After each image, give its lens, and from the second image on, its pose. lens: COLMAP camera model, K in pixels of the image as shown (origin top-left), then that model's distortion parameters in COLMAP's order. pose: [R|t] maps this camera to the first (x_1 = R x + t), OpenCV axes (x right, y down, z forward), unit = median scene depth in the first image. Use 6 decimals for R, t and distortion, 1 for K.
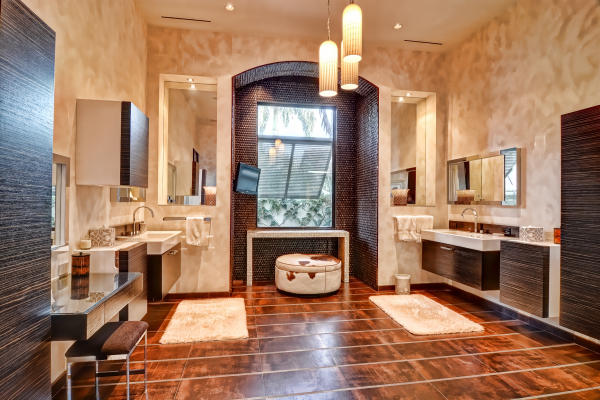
lens RADIAL K [[327.0, 0, 300.0], [0, 327.0, 200.0], [0, 0, 1]] dist [-0.002633, -0.001551]
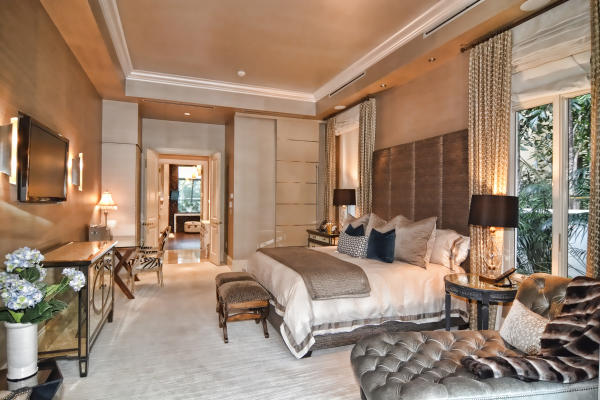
lens RADIAL K [[336.5, 0, 300.0], [0, 336.5, 200.0], [0, 0, 1]] dist [-0.001921, -0.000393]
pose [[0.984192, 0.003127, 0.177077, 0.412317], [-0.002849, 0.999994, -0.001826, -0.017388], [-0.177082, 0.001292, 0.984195, -2.154108]]
